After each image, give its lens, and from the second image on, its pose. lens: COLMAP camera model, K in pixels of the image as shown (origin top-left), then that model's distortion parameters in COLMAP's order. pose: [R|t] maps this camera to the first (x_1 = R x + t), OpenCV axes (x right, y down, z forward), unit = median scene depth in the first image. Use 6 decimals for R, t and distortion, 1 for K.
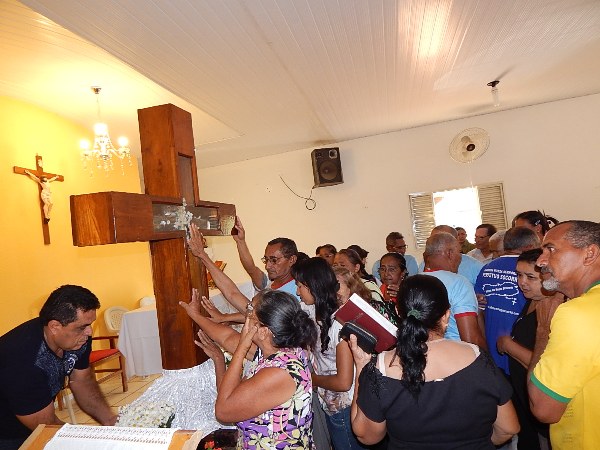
lens RADIAL K [[402.3, 0, 300.5], [0, 402.3, 220.4], [0, 0, 1]] dist [0.006259, -0.011593]
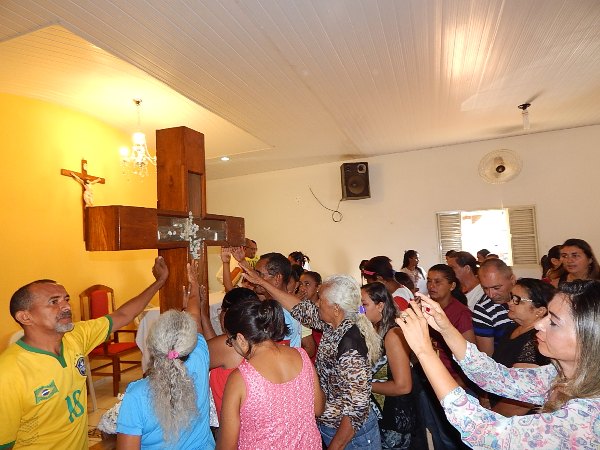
lens RADIAL K [[402.3, 0, 299.1], [0, 402.3, 221.3], [0, 0, 1]] dist [0.006259, -0.011593]
pose [[0.993061, 0.058958, -0.101756, 0.055795], [-0.060588, 0.998078, -0.012996, -0.015132], [0.100795, 0.019071, 0.994724, -0.031213]]
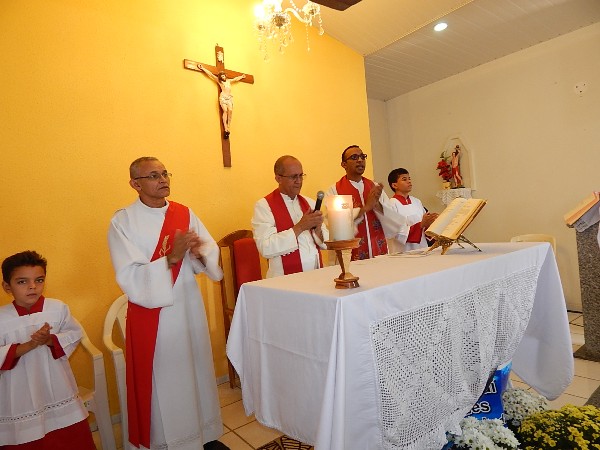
lens RADIAL K [[401.2, 0, 299.6], [0, 401.2, 221.3], [0, 0, 1]] dist [-0.003422, 0.001012]
pose [[0.795814, 0.076474, -0.600693, -0.069049], [-0.002110, 0.992337, 0.123539, 0.071067], [0.605538, -0.097046, 0.789877, 0.505515]]
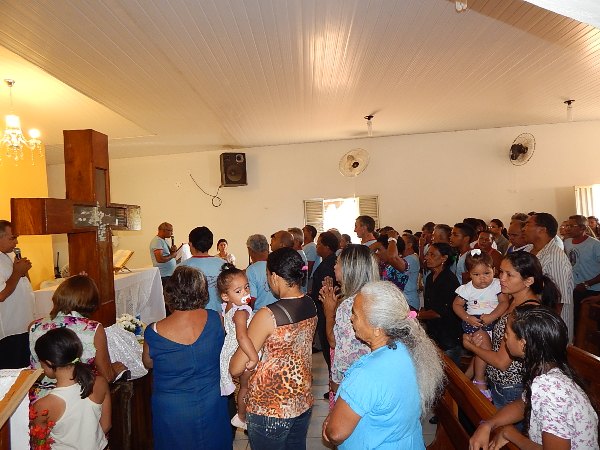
lens RADIAL K [[402.3, 0, 302.4], [0, 402.3, 220.2], [0, 0, 1]] dist [0.006259, -0.011593]
pose [[0.975726, 0.061616, 0.210148, 0.042396], [-0.064619, 0.997882, 0.007445, -0.022014], [-0.209244, -0.020844, 0.977641, -0.201794]]
